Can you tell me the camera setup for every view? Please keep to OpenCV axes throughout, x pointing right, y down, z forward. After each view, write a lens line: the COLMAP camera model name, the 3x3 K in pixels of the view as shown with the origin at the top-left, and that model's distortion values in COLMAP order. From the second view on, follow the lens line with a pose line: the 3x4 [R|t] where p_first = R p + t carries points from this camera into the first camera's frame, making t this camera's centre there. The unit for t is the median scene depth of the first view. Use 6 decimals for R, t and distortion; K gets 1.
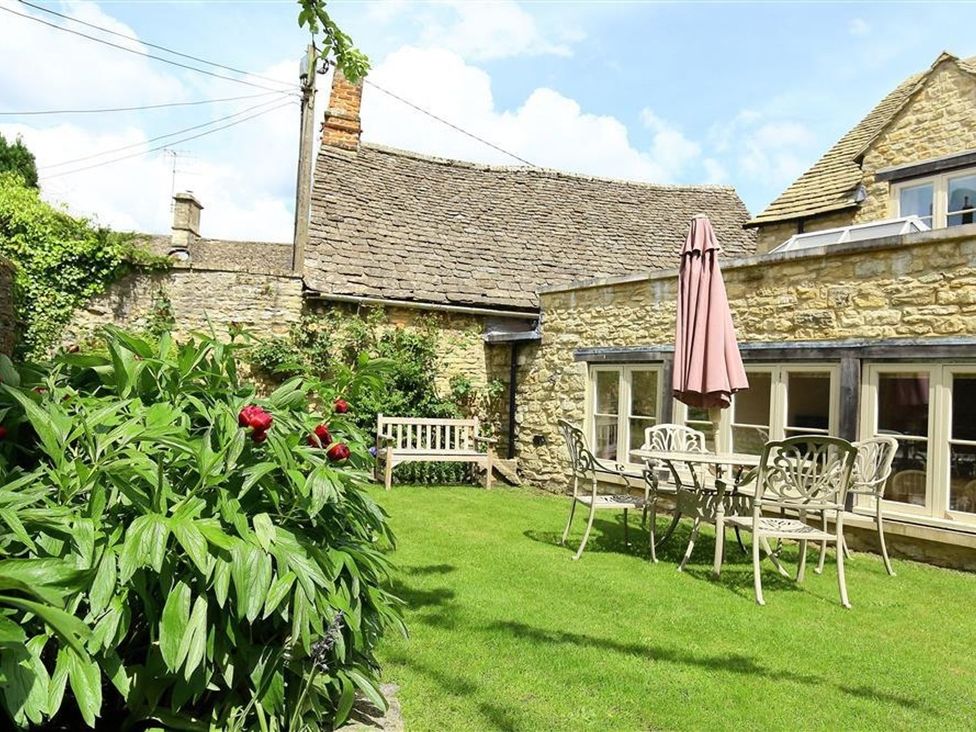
lens RADIAL K [[693.7, 0, 488.0], [0, 693.7, 366.0], [0, 0, 1]] dist [-0.001655, 0.002872]
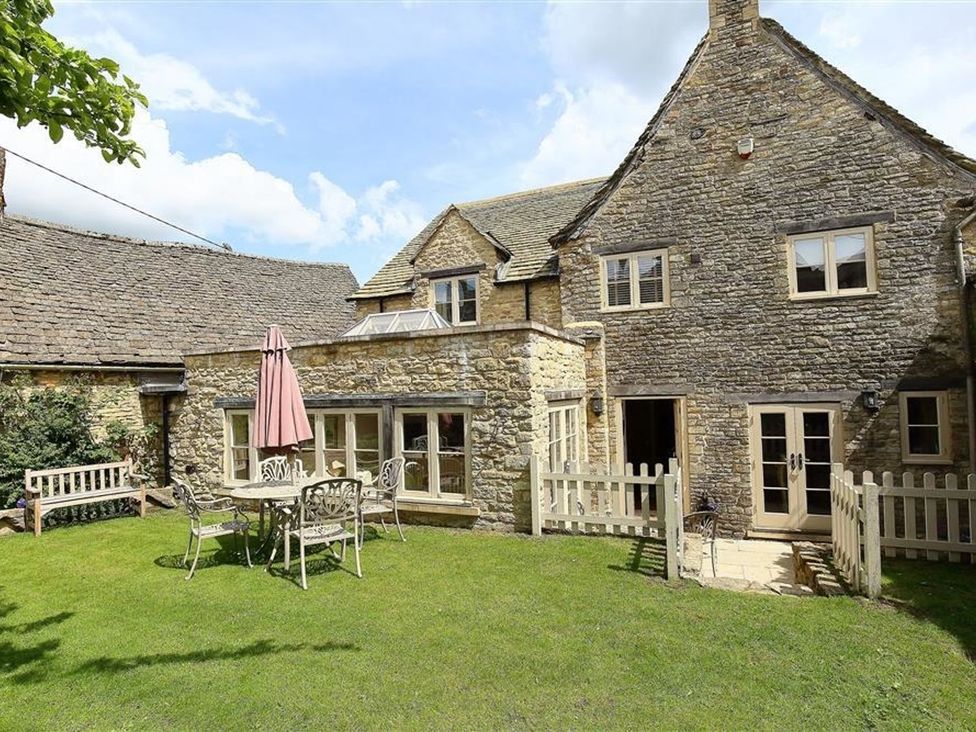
lens RADIAL K [[509.6, 0, 492.6], [0, 509.6, 368.5], [0, 0, 1]] dist [-0.028723, 0.002086]
pose [[0.858073, -0.052685, 0.510818, 0.089630], [0.049025, 0.998584, 0.020640, -0.074072], [-0.511182, 0.007333, 0.859441, -0.097897]]
